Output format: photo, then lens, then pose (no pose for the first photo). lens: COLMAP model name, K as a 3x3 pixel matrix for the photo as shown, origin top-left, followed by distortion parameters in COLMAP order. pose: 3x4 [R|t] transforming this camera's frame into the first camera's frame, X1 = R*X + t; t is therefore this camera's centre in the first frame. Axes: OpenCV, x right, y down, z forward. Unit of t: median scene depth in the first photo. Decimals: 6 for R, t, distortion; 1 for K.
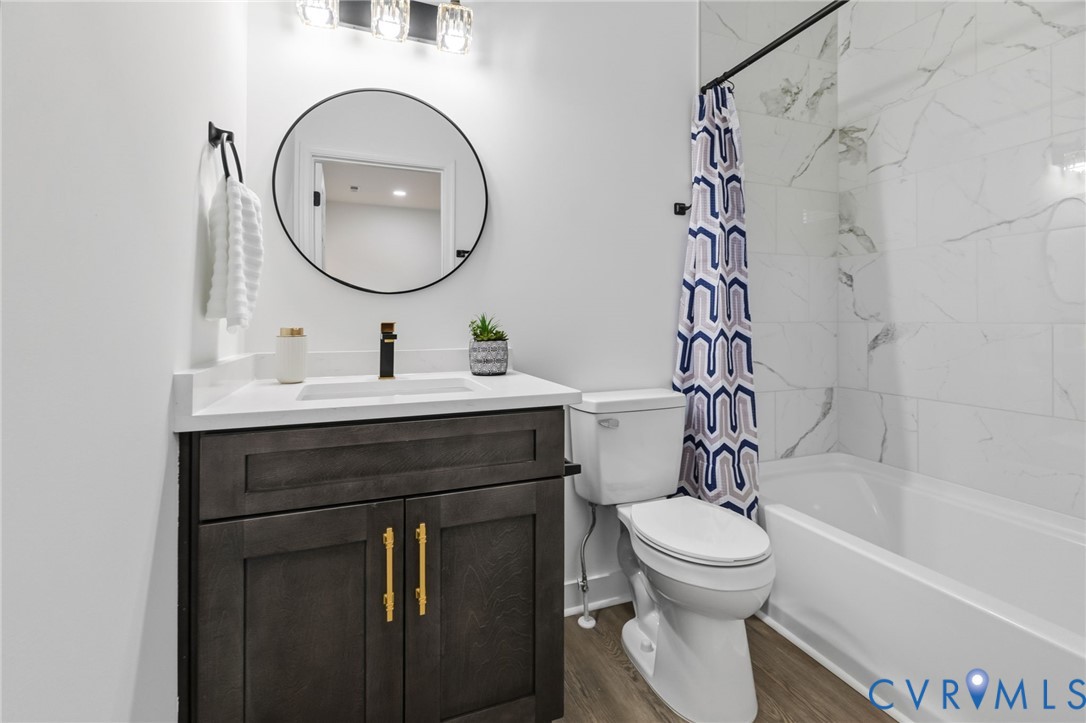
lens RADIAL K [[498.7, 0, 528.1], [0, 498.7, 315.8], [0, 0, 1]] dist [0.001683, 0.000691]
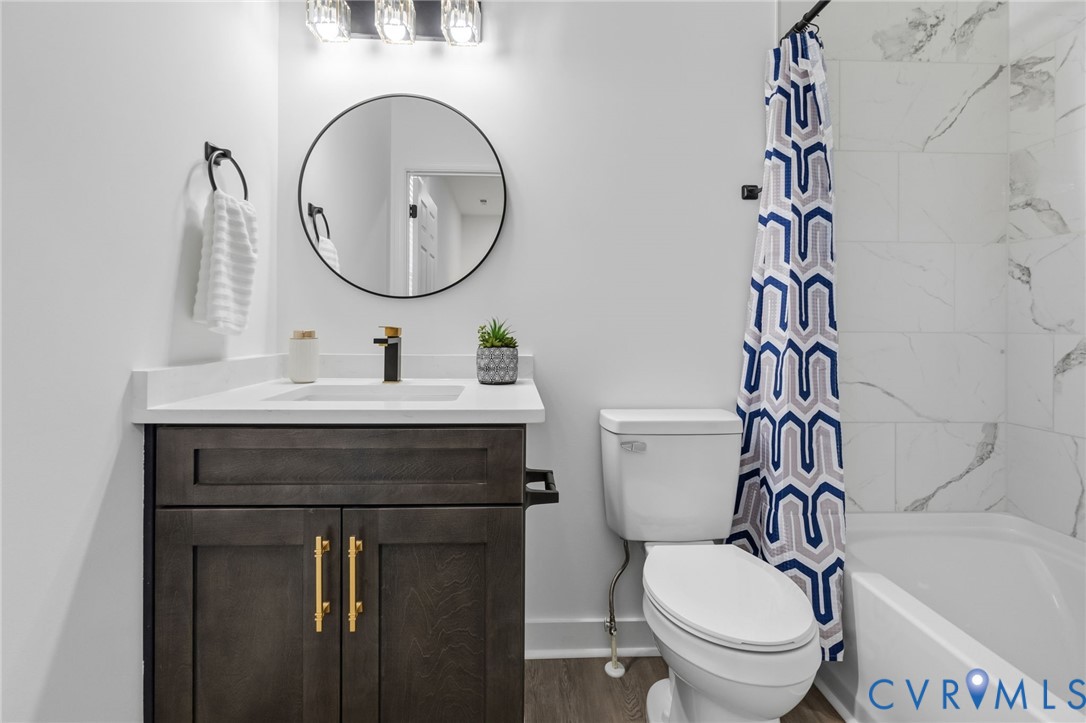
lens RADIAL K [[498.7, 0, 483.9], [0, 498.7, 322.6], [0, 0, 1]] dist [0.001683, 0.000691]
pose [[0.946790, 0.008068, -0.321752, 0.192657], [-0.007232, 0.999967, 0.003793, 0.000215], [0.321772, -0.001265, 0.946816, 0.101396]]
